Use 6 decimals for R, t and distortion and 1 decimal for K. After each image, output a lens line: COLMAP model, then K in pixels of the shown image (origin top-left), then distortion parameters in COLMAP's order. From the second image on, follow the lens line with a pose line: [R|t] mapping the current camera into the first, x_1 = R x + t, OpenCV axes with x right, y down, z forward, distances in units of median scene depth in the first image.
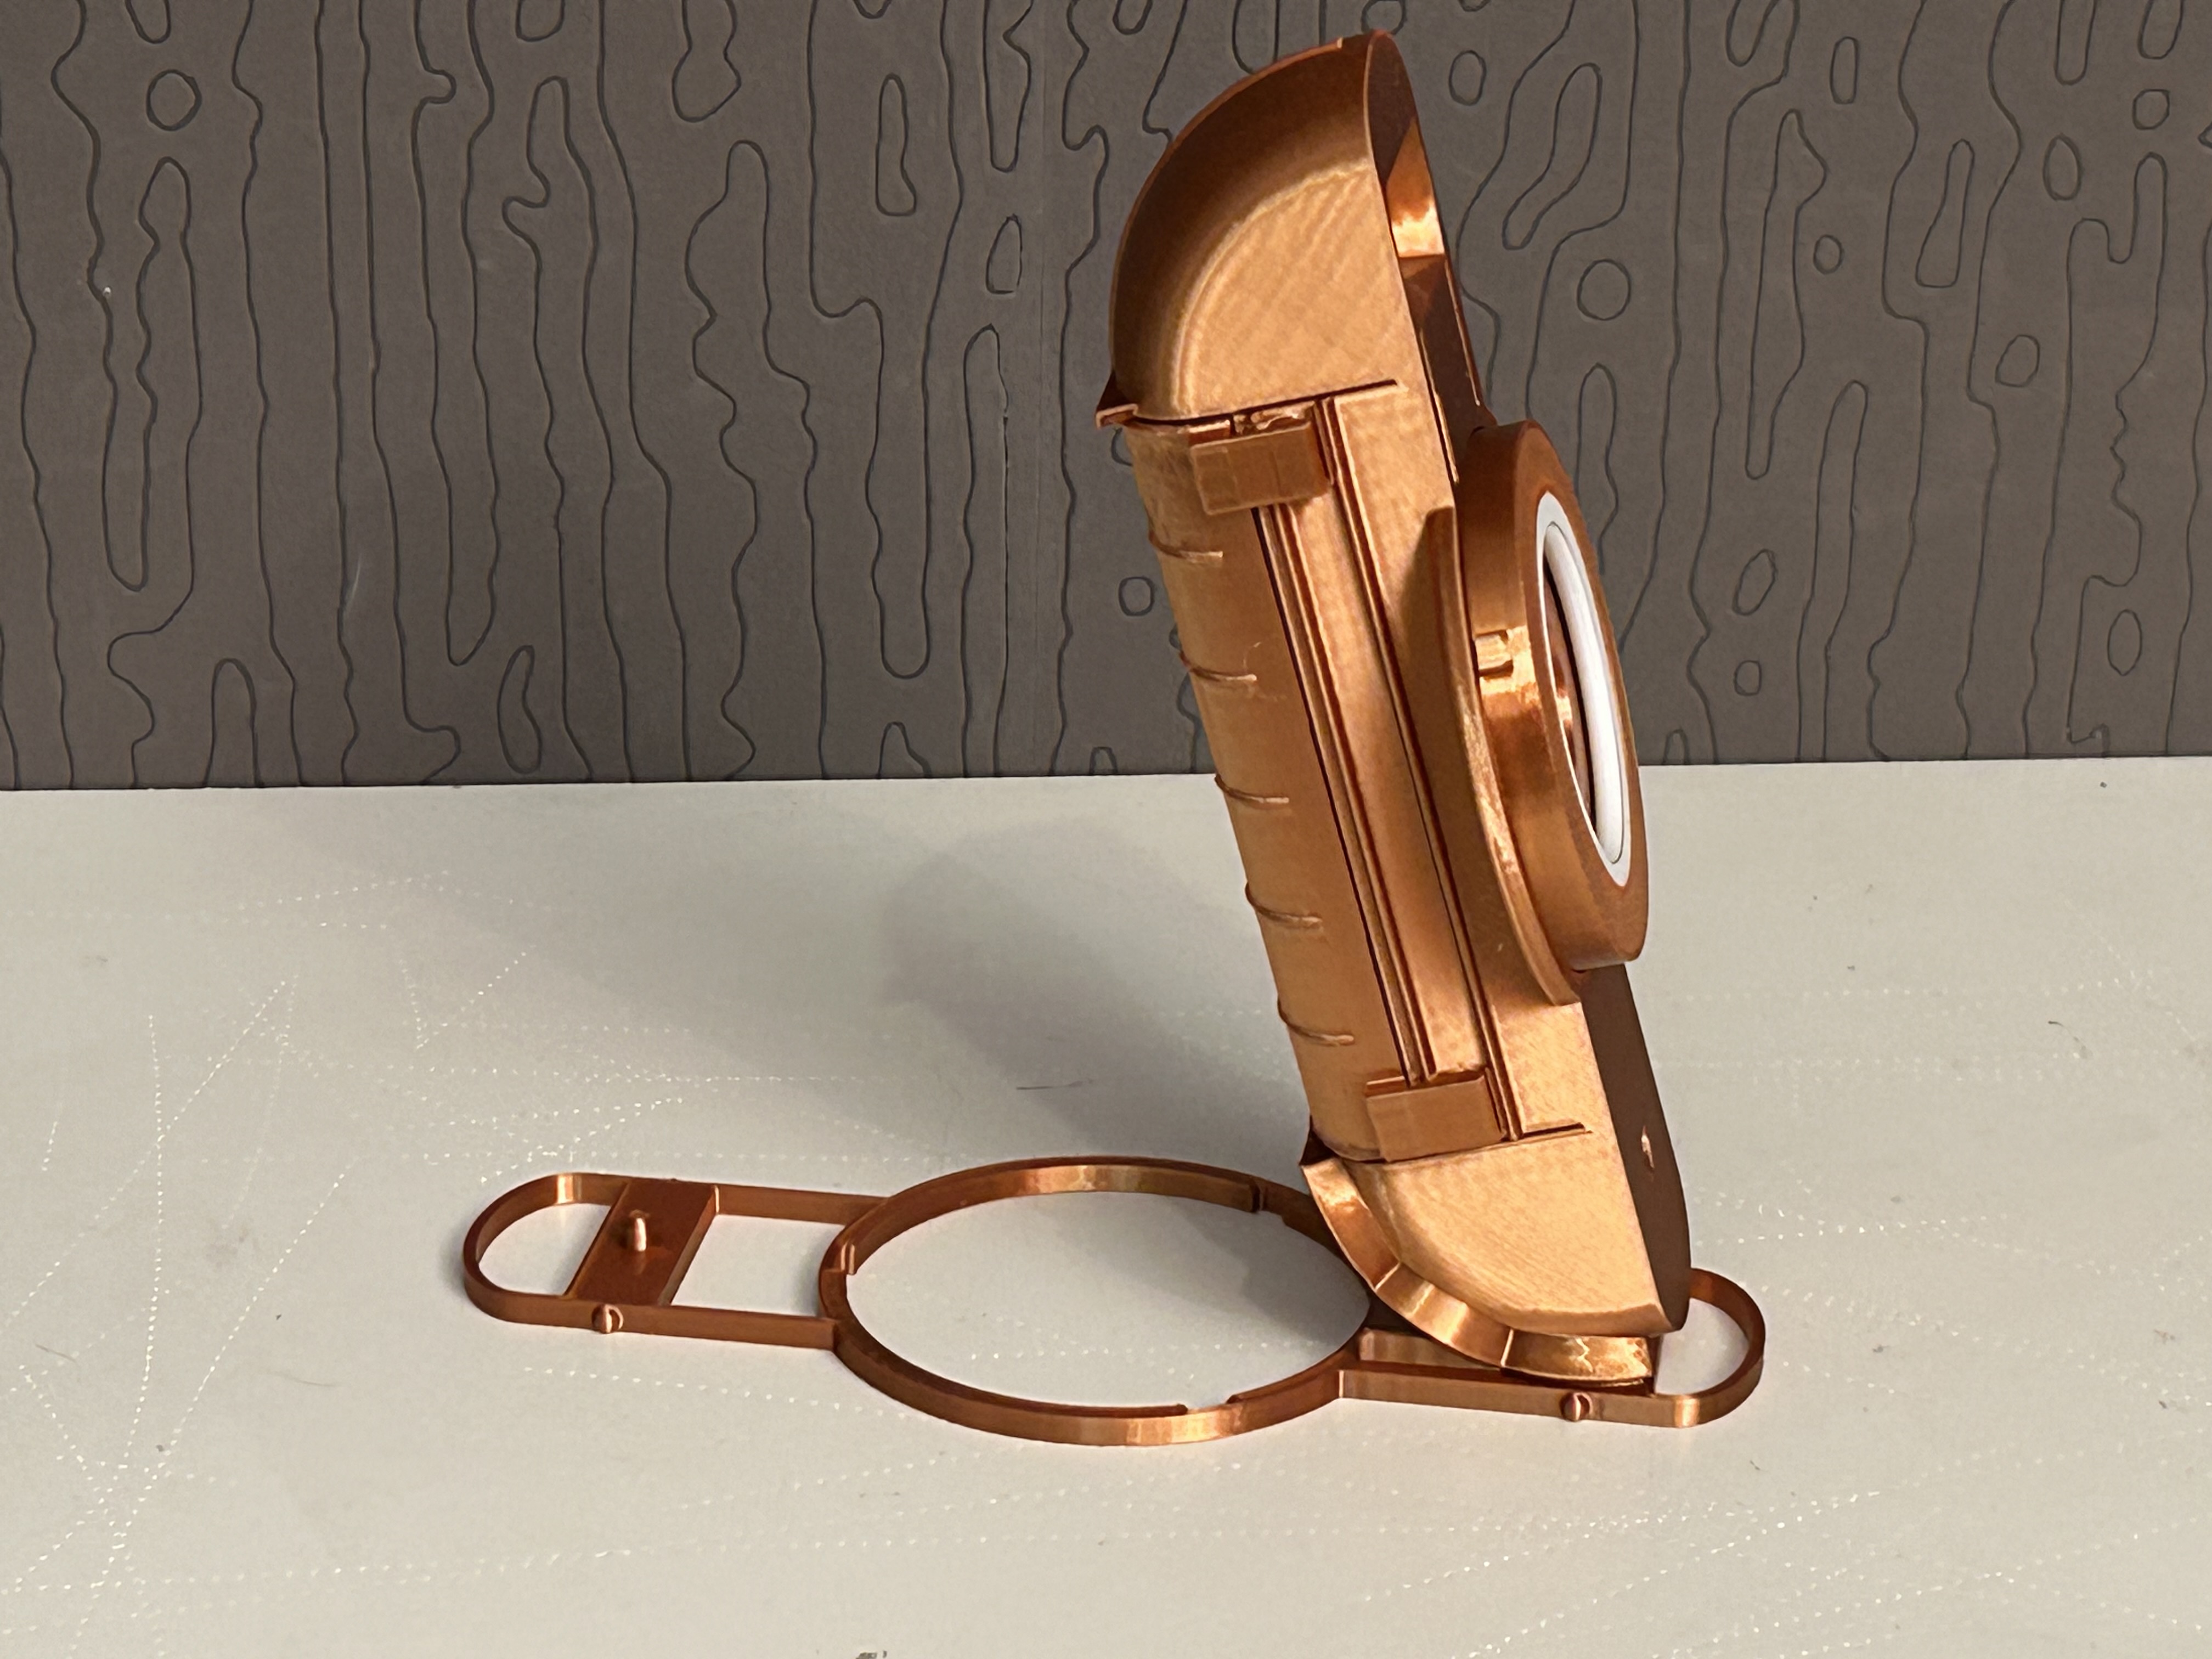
lens RADIAL K [[5975.5, 0, 1117.3], [0, 5975.5, 863.9], [0, 0, 1]] dist [0.135281, 0.000000]
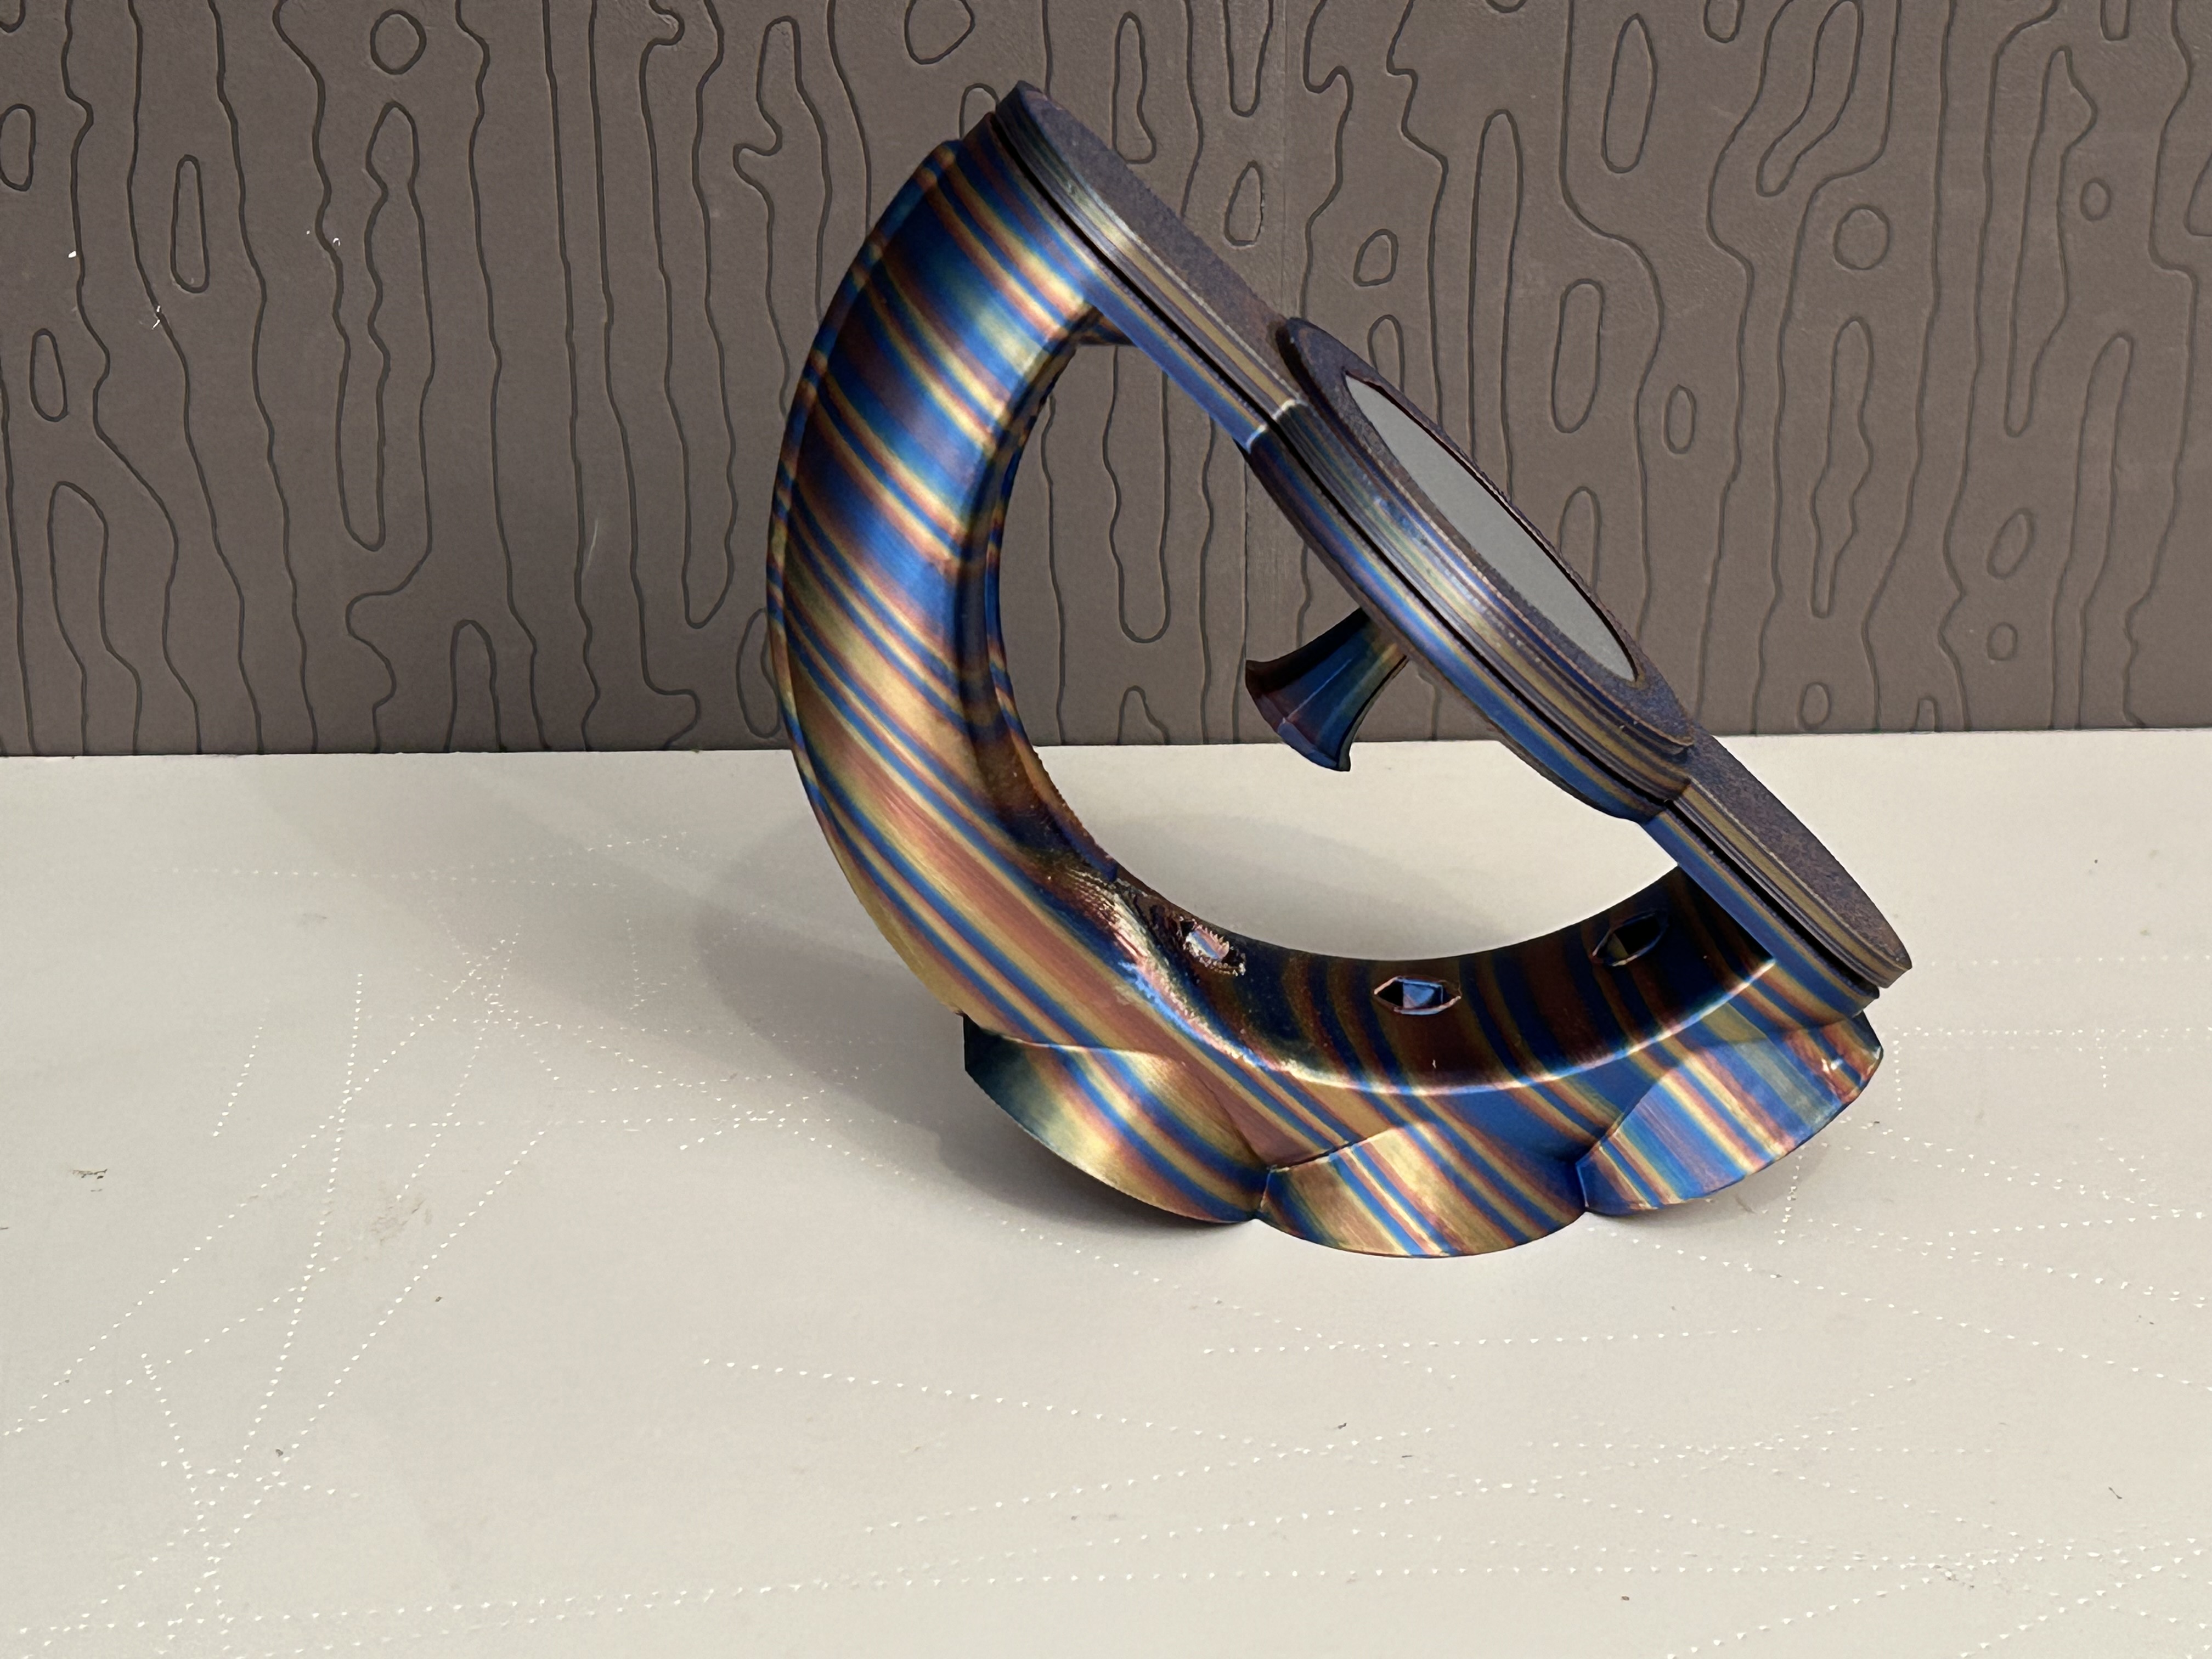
lens RADIAL K [[4090.4, 0, 1109.7], [0, 4090.4, 836.9], [0, 0, 1]] dist [0.113850, 0.000000]
pose [[0.998408, 0.001610, -0.056382, -0.002961], [-0.002693, 0.999813, -0.019137, 0.014777], [0.056340, 0.019258, 0.998226, 0.328850]]
